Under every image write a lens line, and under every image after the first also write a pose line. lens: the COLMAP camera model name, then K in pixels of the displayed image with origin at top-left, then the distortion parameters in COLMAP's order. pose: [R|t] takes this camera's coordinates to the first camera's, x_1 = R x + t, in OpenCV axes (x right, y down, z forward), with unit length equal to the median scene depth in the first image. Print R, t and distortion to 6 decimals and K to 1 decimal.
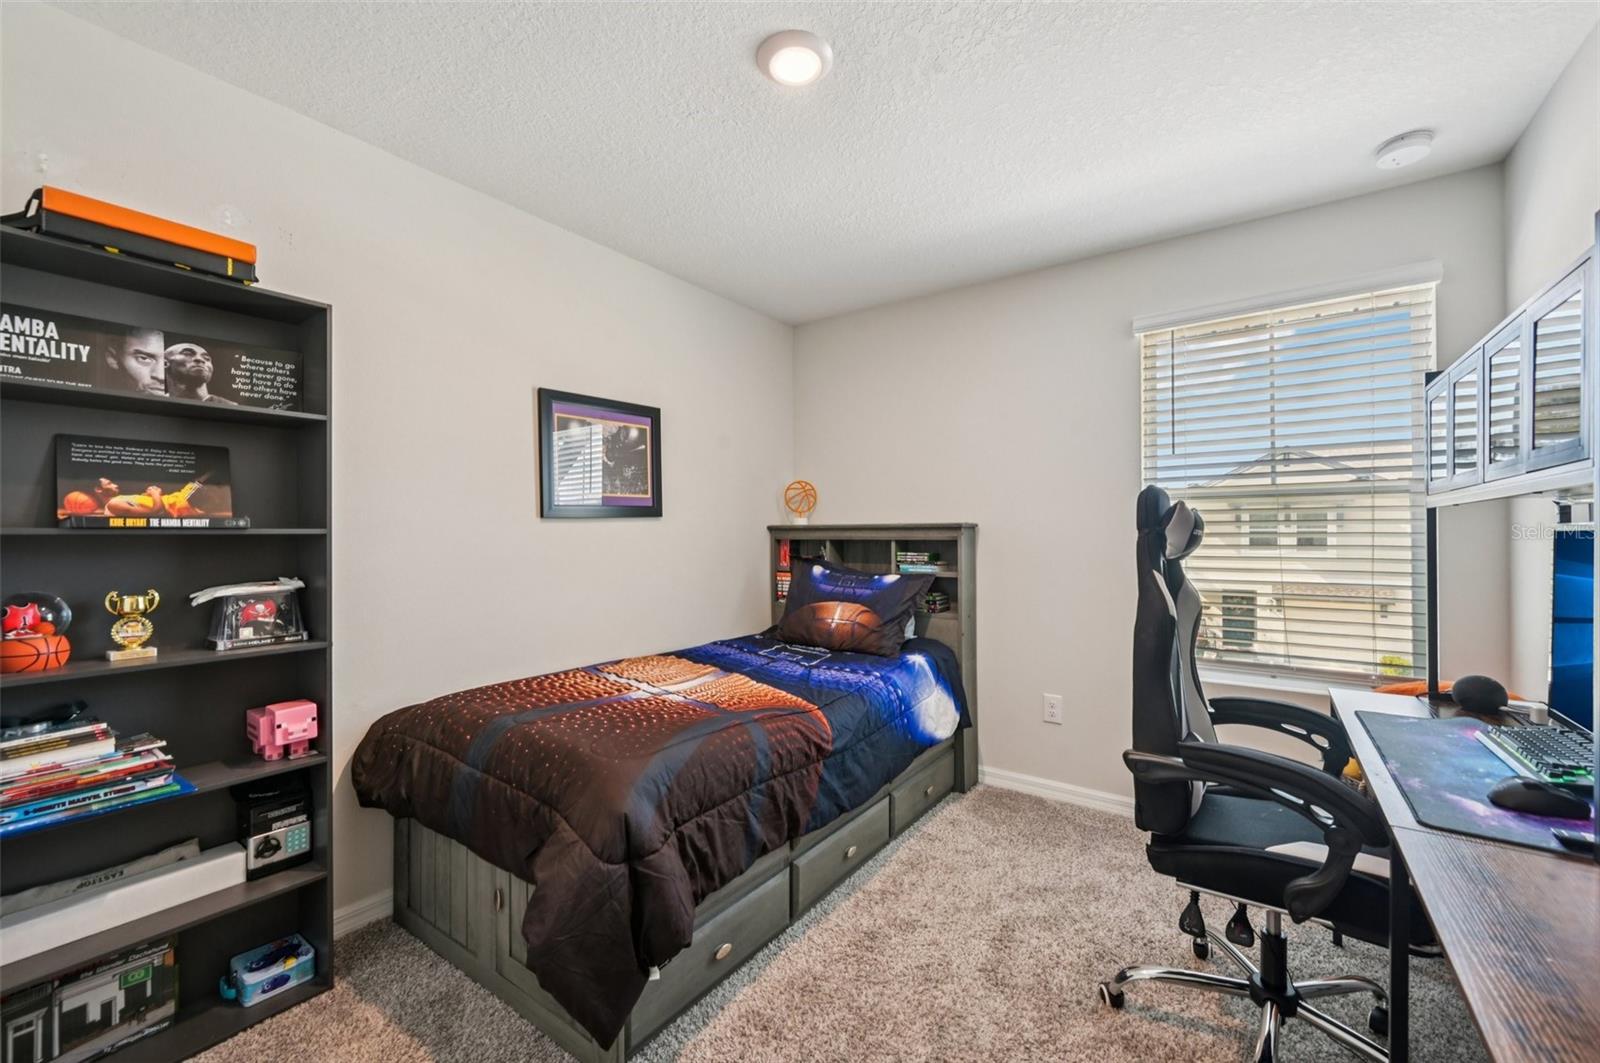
lens RADIAL K [[639.4, 0, 803.3], [0, 639.4, 526.3], [0, 0, 1]] dist [0.000735, 0.000282]
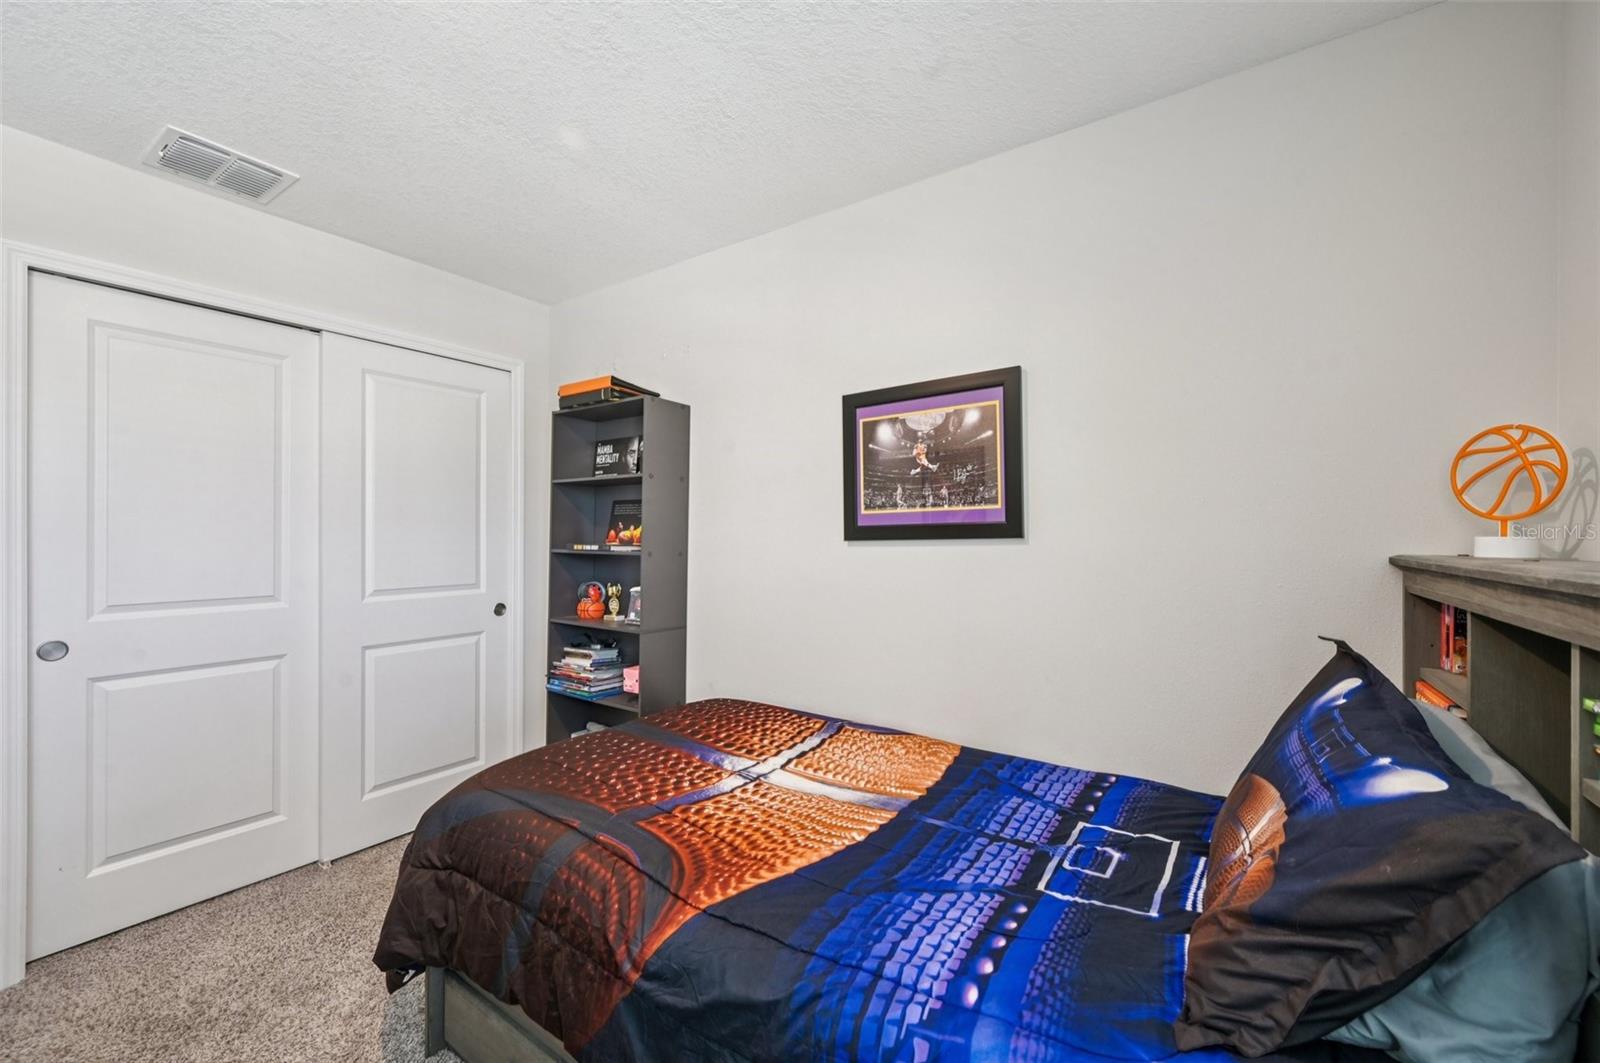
lens RADIAL K [[639.4, 0, 803.3], [0, 639.4, 526.3], [0, 0, 1]] dist [0.000735, 0.000282]
pose [[0.010180, -0.003584, -0.999942, 0.431299], [0.010262, 0.999941, -0.003480, -0.027920], [0.999896, -0.010226, 0.010216, 0.829834]]
